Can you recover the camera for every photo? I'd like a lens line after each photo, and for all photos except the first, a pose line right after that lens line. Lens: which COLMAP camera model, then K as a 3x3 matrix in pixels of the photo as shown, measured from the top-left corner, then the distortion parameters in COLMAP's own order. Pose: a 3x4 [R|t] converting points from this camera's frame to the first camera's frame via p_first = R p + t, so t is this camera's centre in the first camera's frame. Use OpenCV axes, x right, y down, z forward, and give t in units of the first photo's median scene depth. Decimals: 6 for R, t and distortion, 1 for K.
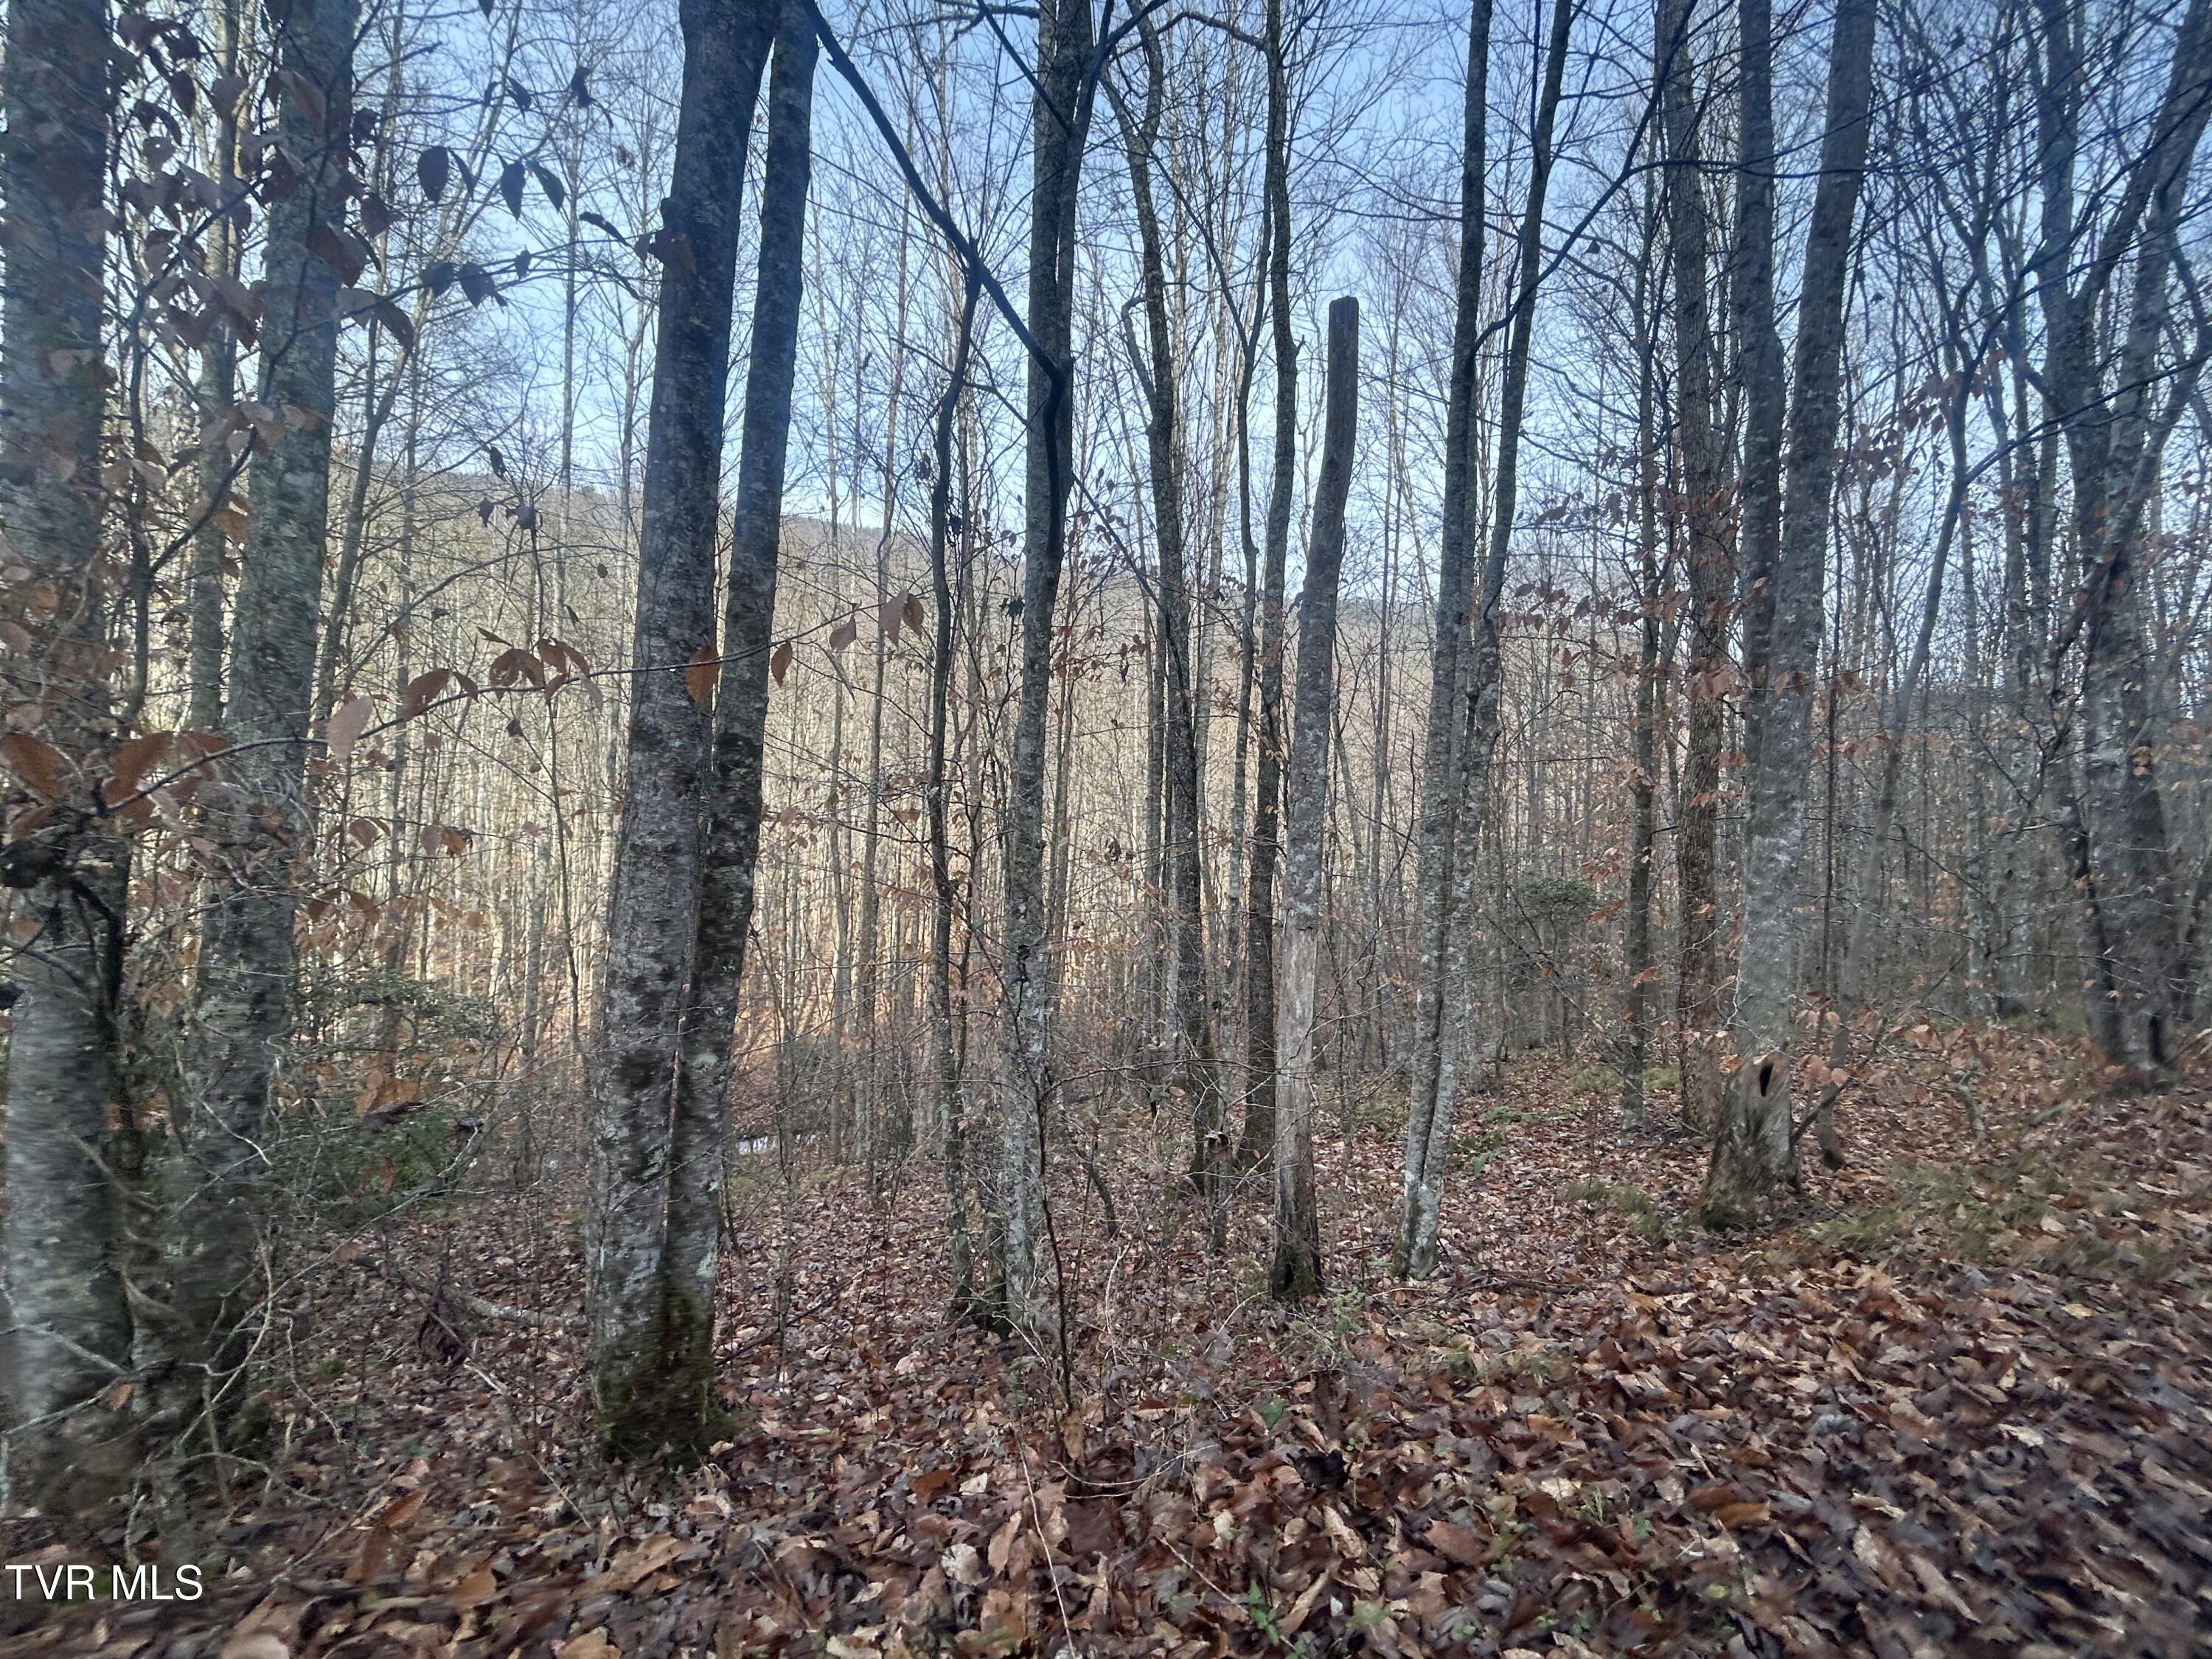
lens RADIAL K [[886.2, 0, 1113.3], [0, 886.2, 834.0], [0, 0, 1]] dist [0.003112, 0.000176]
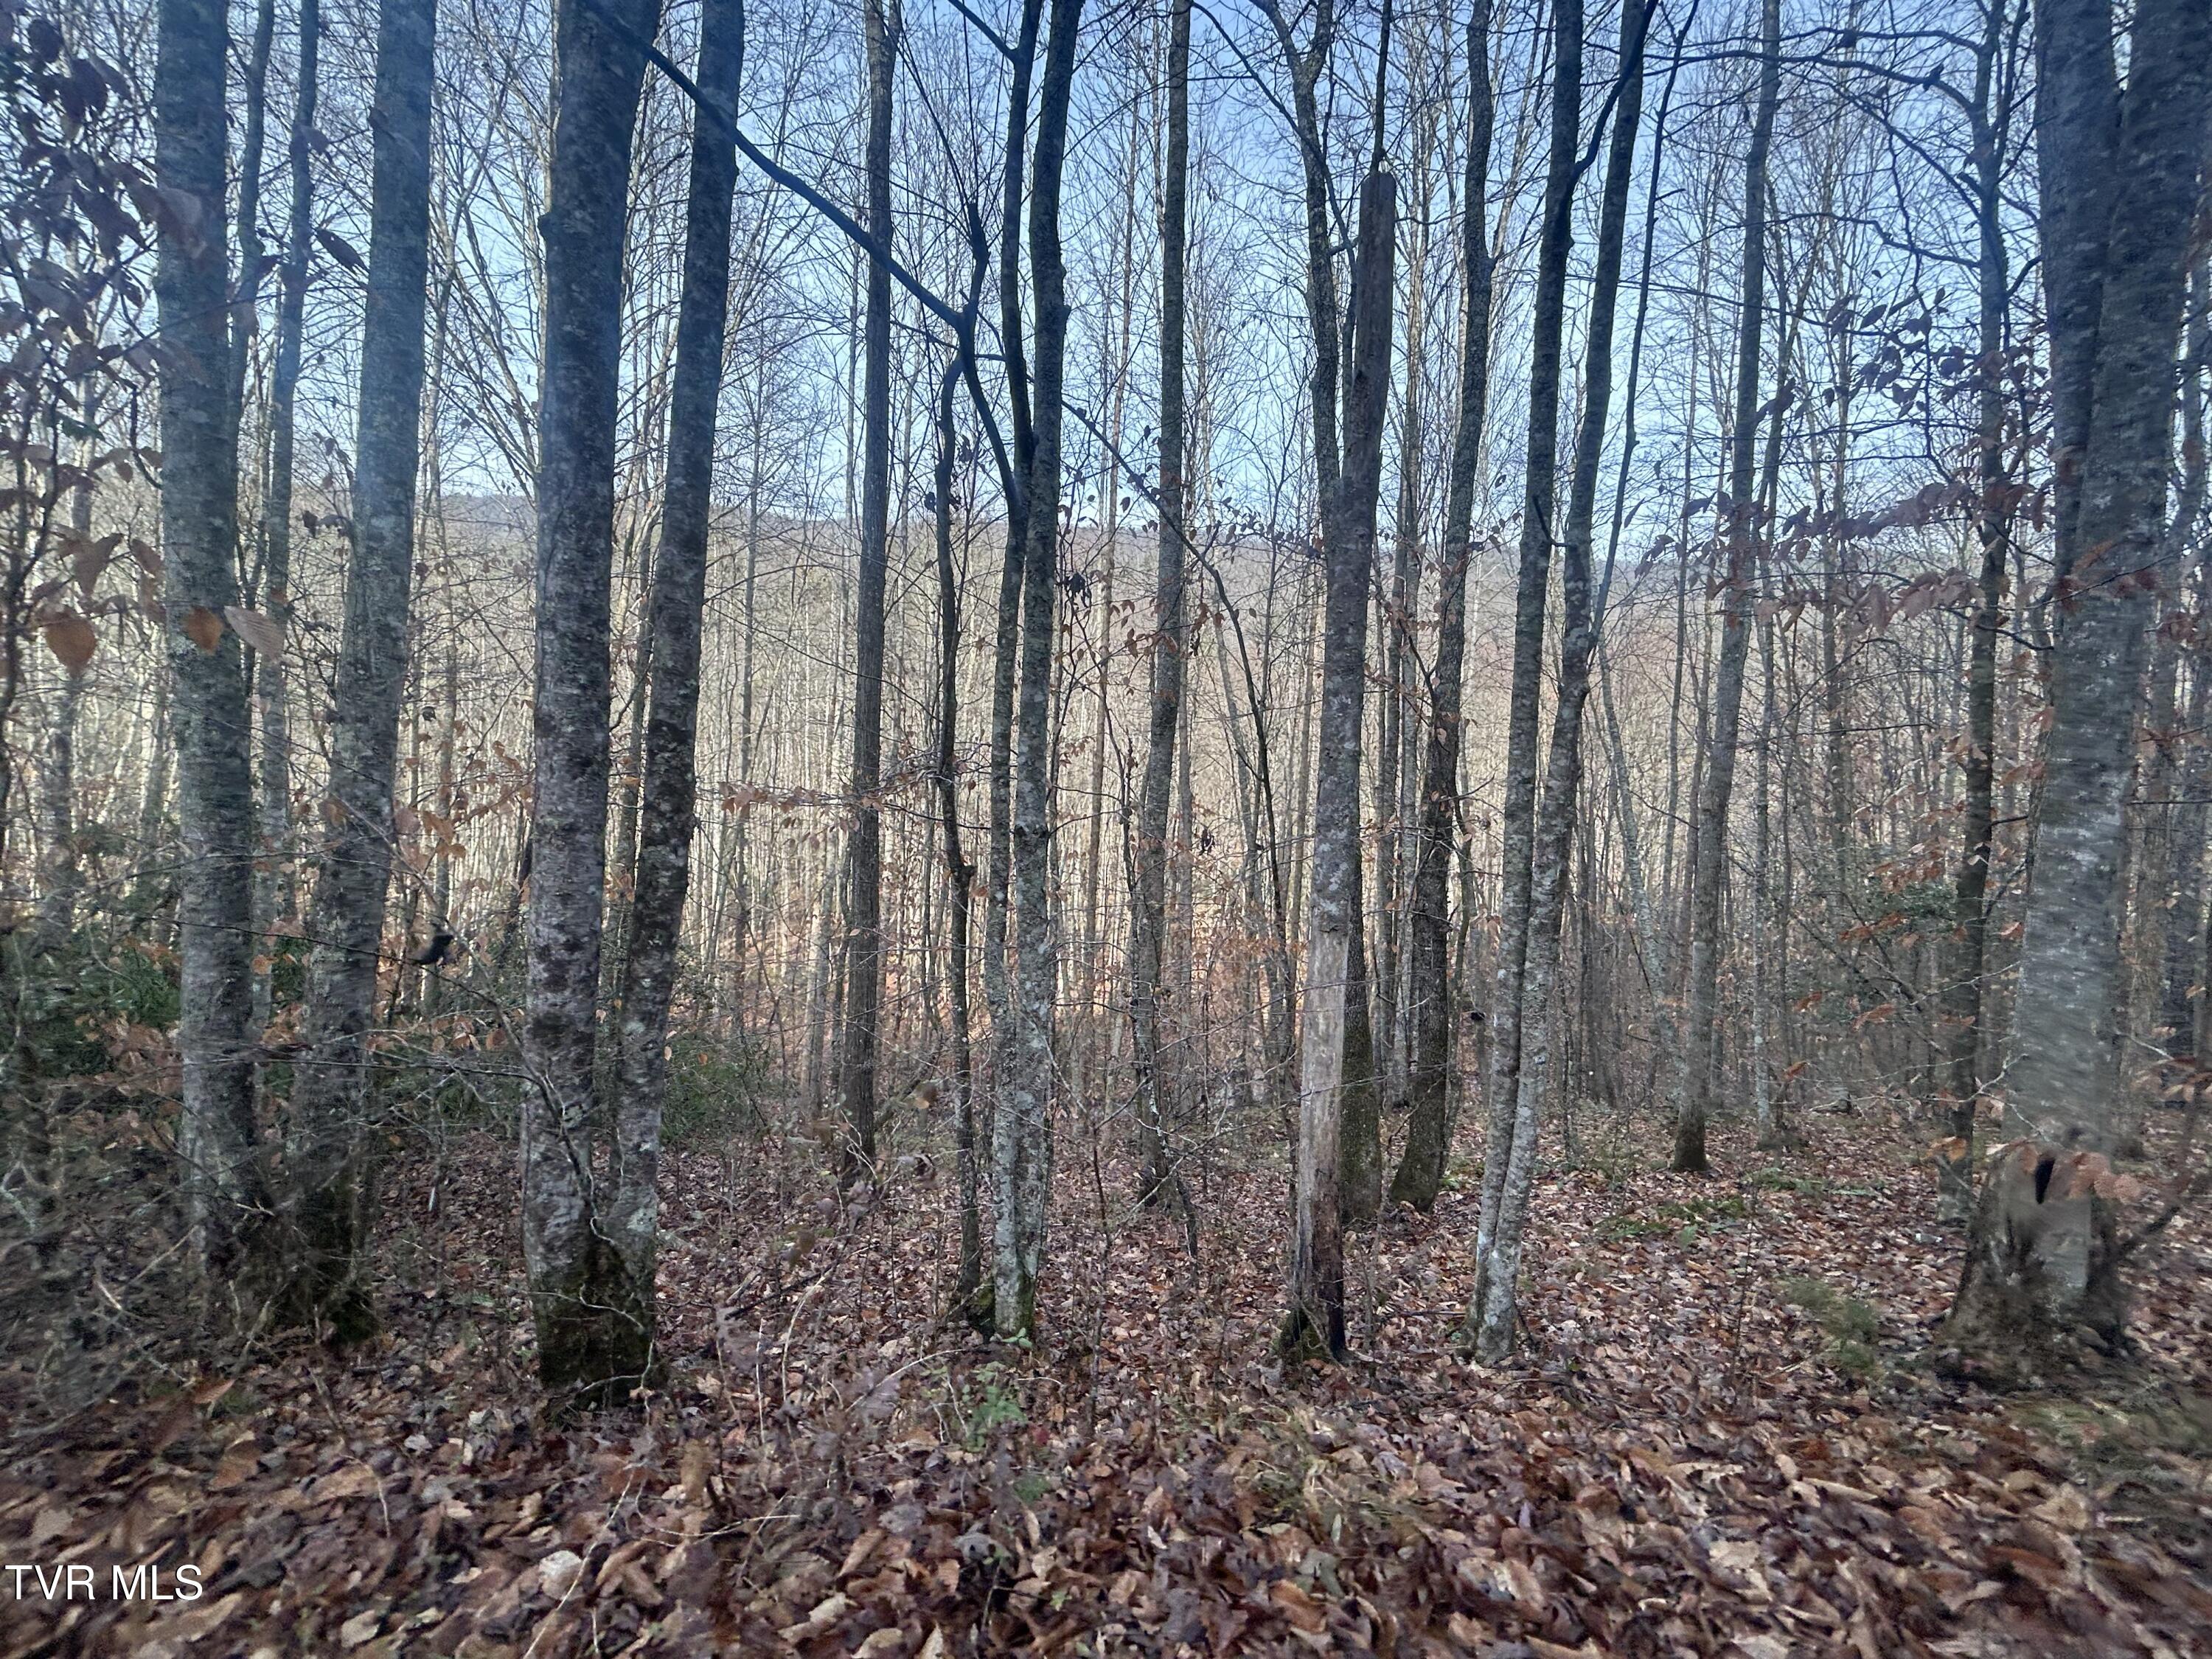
lens RADIAL K [[886.2, 0, 1096.6], [0, 886.2, 836.5], [0, 0, 1]] dist [0.003112, 0.000176]
pose [[0.946203, 0.007807, -0.323479, 0.398250], [-0.004804, 0.999938, 0.010081, 0.012143], [0.323537, -0.007984, 0.946182, 0.171495]]
